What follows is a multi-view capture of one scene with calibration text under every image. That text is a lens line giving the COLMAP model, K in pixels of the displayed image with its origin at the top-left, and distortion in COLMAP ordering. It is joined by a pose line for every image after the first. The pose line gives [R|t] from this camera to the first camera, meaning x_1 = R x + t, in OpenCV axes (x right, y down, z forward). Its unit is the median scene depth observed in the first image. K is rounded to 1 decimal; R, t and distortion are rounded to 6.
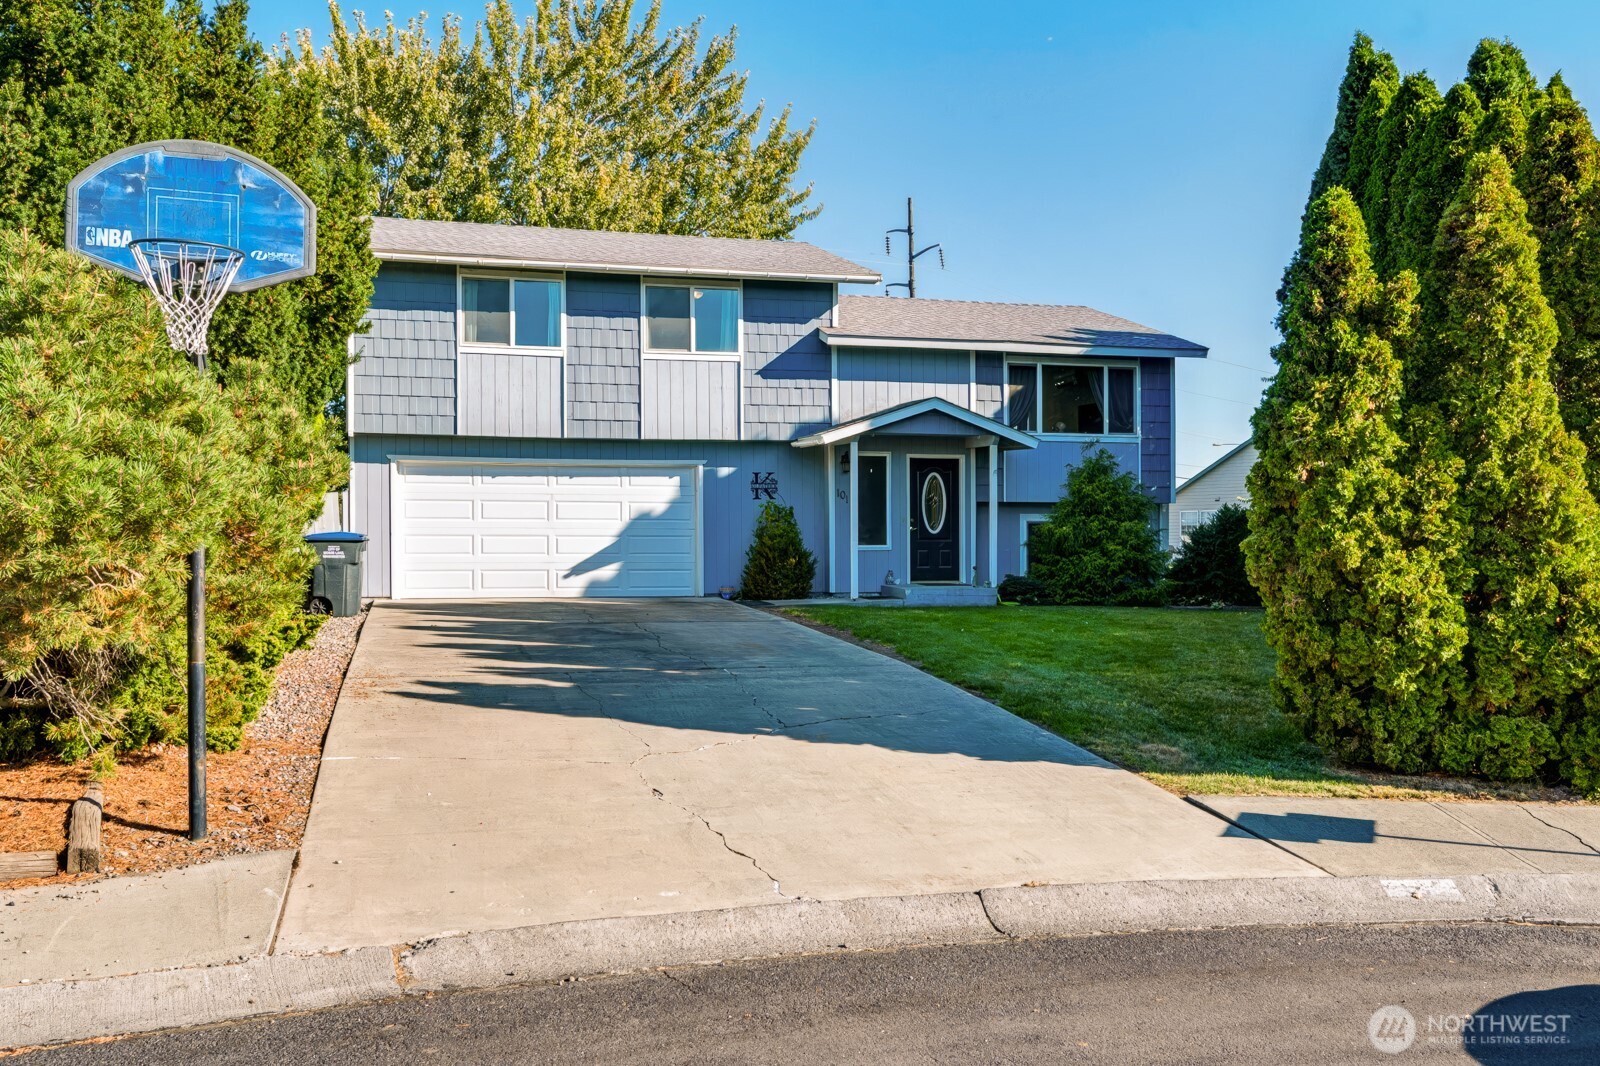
lens RADIAL K [[1166.7, 0, 794.0], [0, 1166.7, 540.7], [0, 0, 1]] dist [0.002547, 0.001189]
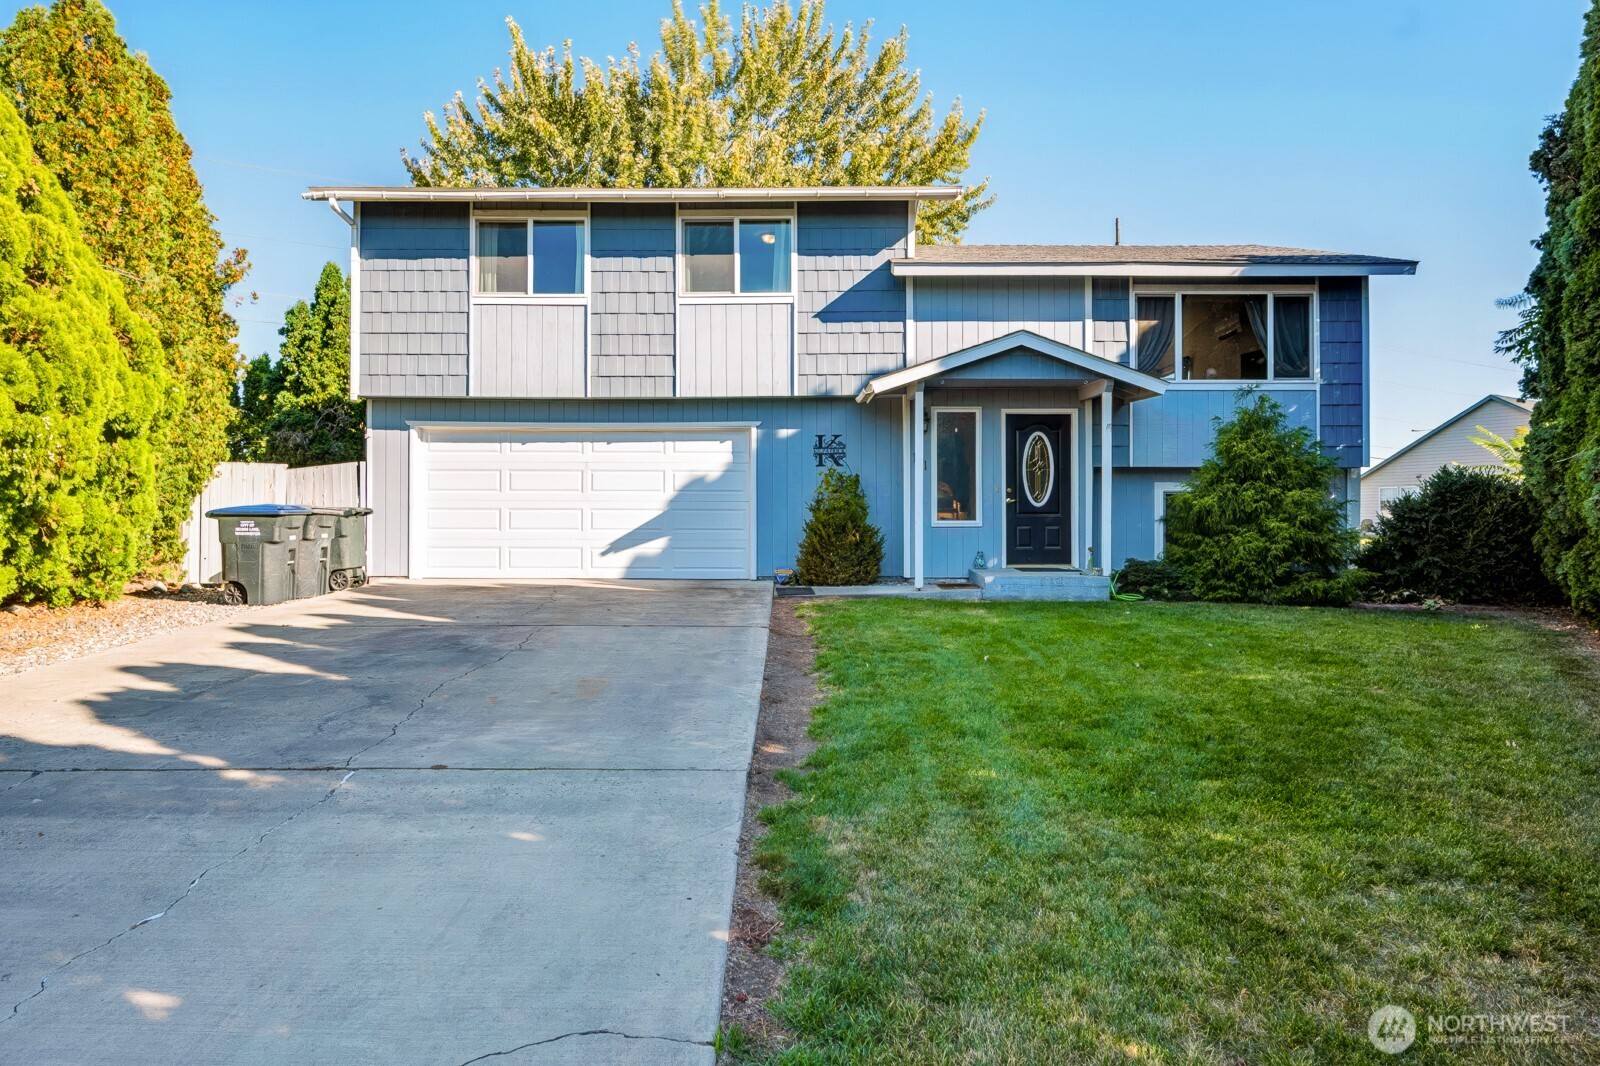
lens RADIAL K [[895.1, 0, 810.8], [0, 895.1, 519.7], [0, 0, 1]] dist [-0.007348, -0.002638]
pose [[0.970269, 0.002896, -0.242013, 0.121600], [-0.001172, 0.999973, 0.007265, -0.001202], [0.242027, -0.006766, 0.970246, 0.369301]]
